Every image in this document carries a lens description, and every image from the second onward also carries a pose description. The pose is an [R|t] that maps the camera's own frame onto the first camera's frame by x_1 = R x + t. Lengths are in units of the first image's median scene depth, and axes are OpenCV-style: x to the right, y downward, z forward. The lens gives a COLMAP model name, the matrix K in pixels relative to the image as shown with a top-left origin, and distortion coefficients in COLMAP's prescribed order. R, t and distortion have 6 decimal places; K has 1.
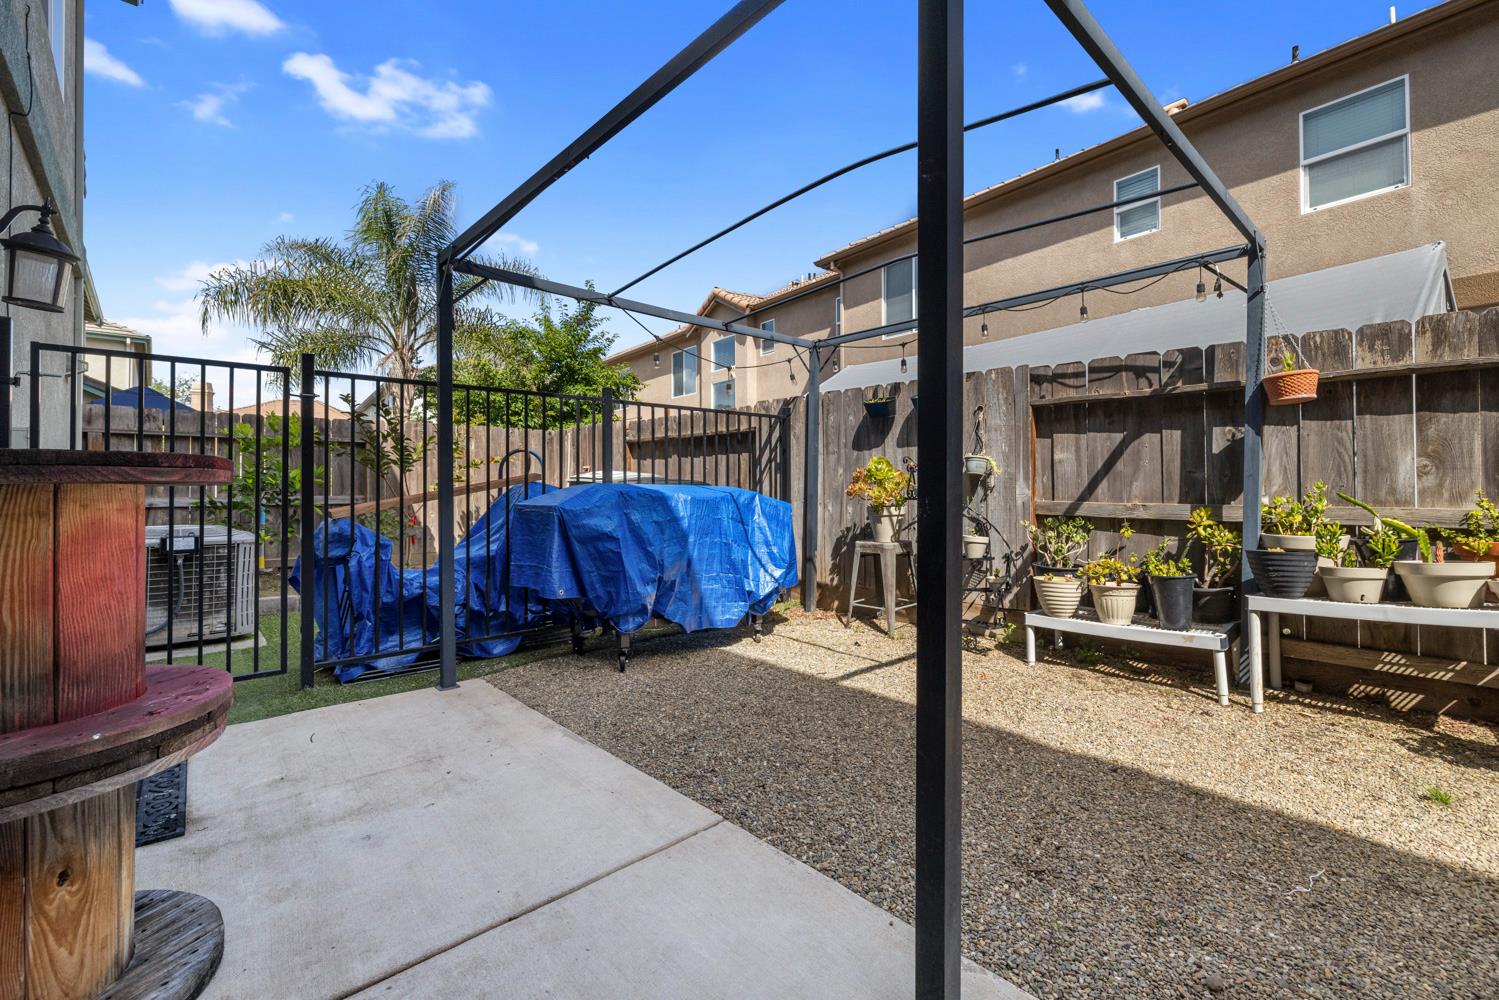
lens RADIAL K [[629.6, 0, 745.8], [0, 629.6, 475.8], [0, 0, 1]] dist [-0.000712, 0.001269]
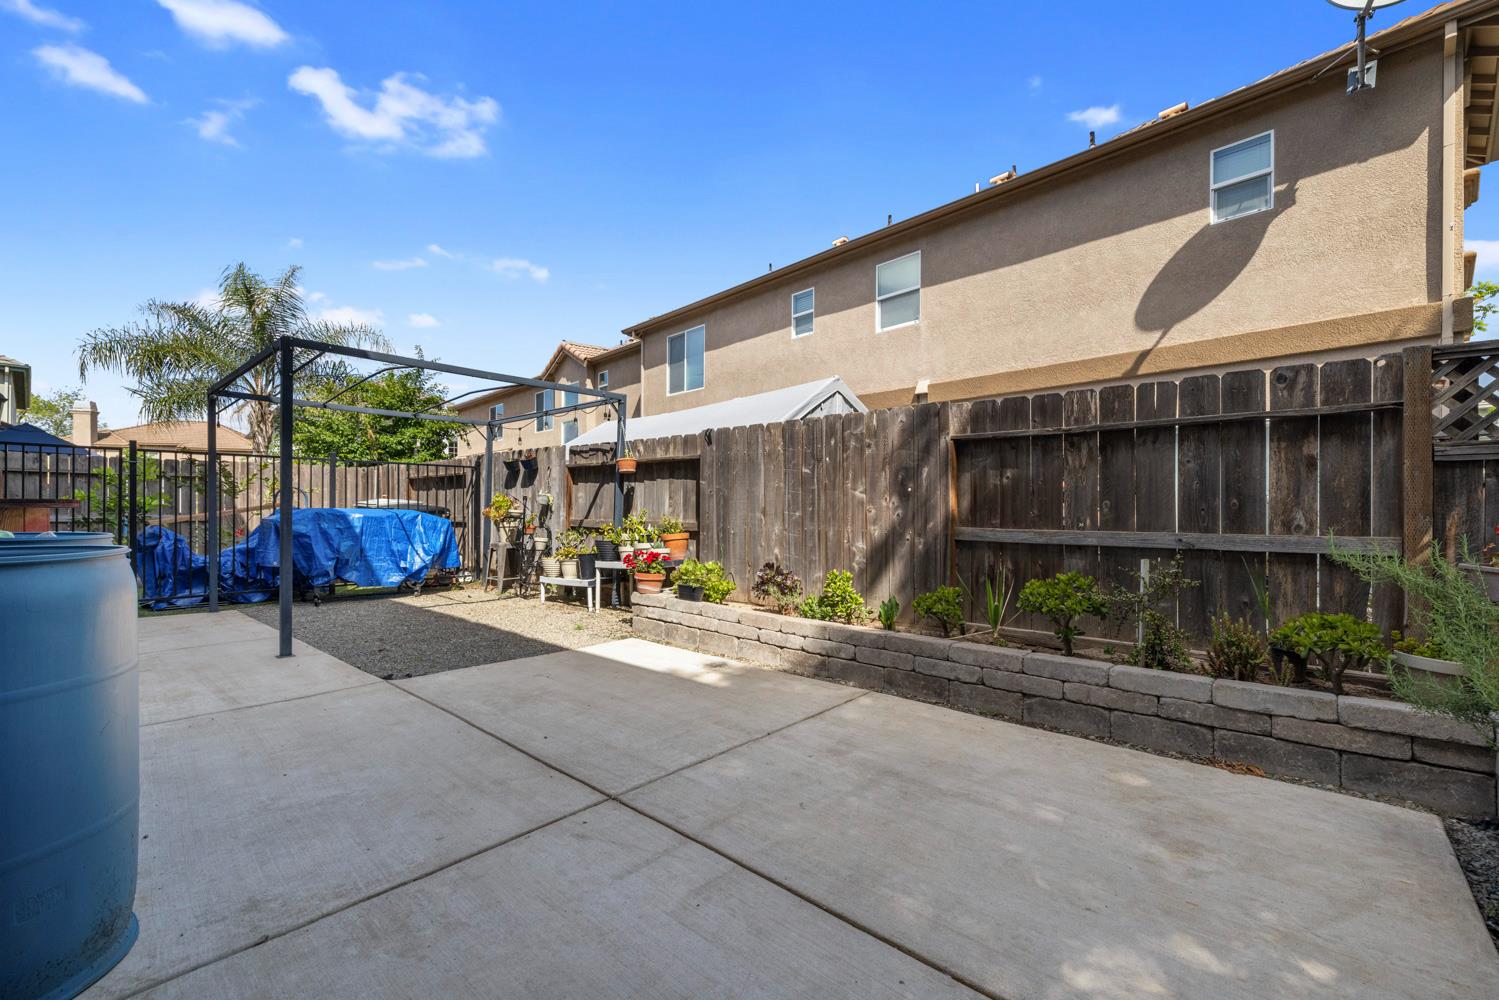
lens RADIAL K [[629.6, 0, 746.1], [0, 629.6, 507.4], [0, 0, 1]] dist [-0.000712, 0.001269]
pose [[0.995405, 0.006930, 0.095499, 0.789290], [-0.007984, 0.999911, 0.010657, -0.017225], [-0.095417, -0.011370, 0.995372, -0.880342]]
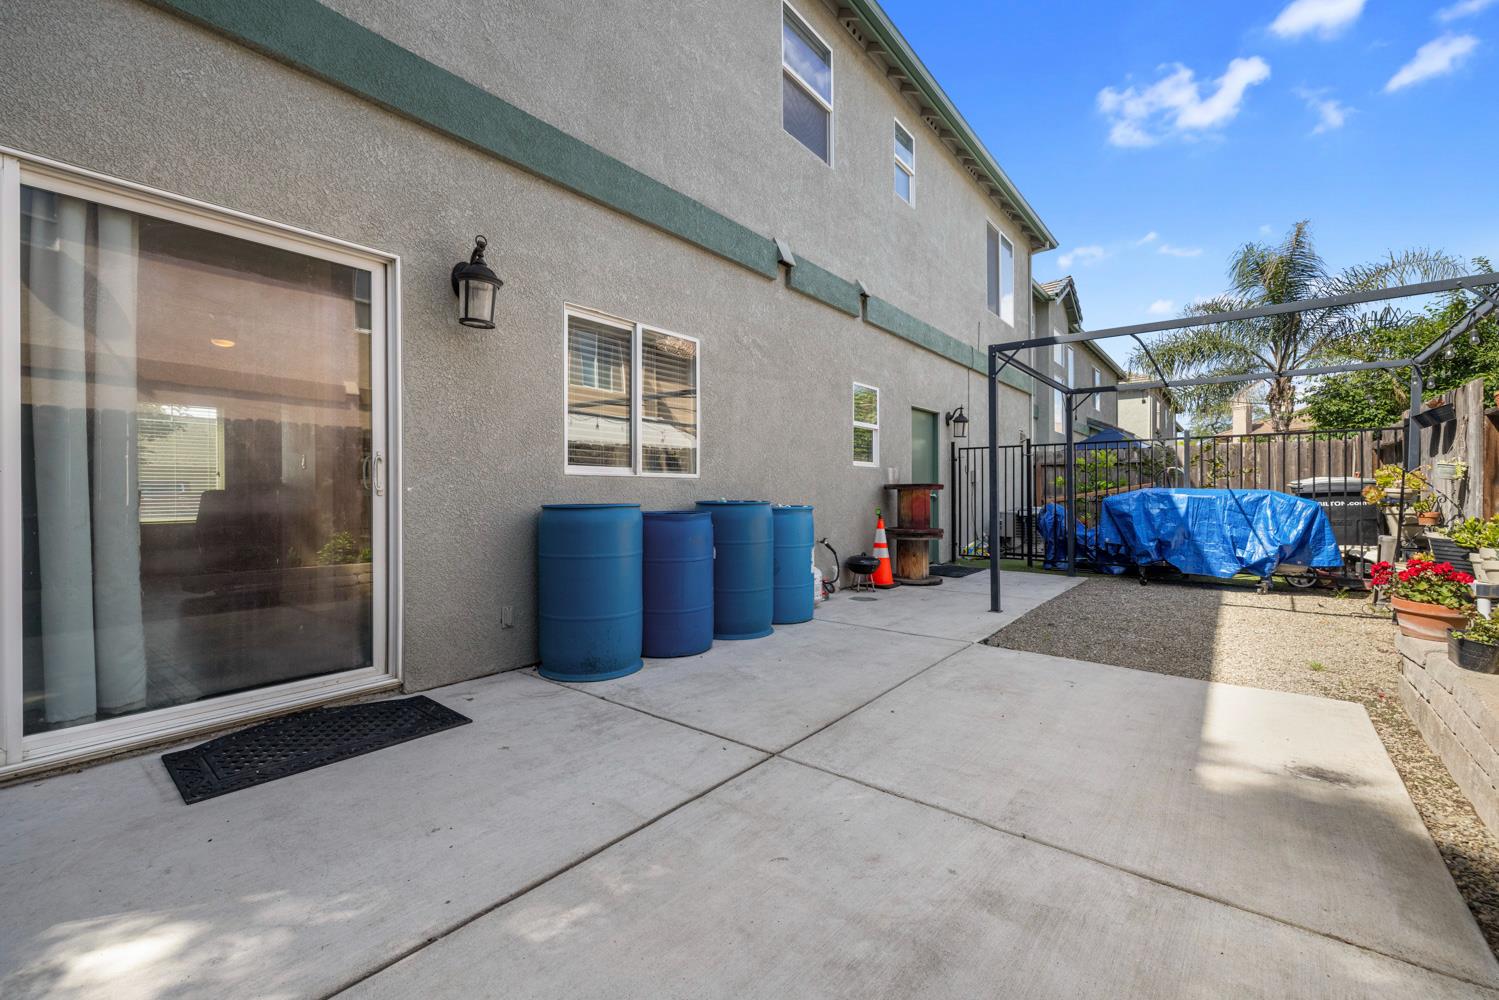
lens RADIAL K [[629.6, 0, 743.0], [0, 629.6, 493.6], [0, 0, 1]] dist [-0.000712, 0.001269]
pose [[0.138221, 0.004343, -0.990392, 1.325838], [0.015588, 0.999857, 0.006560, -0.002021], [0.990279, -0.016345, 0.138133, -0.406962]]
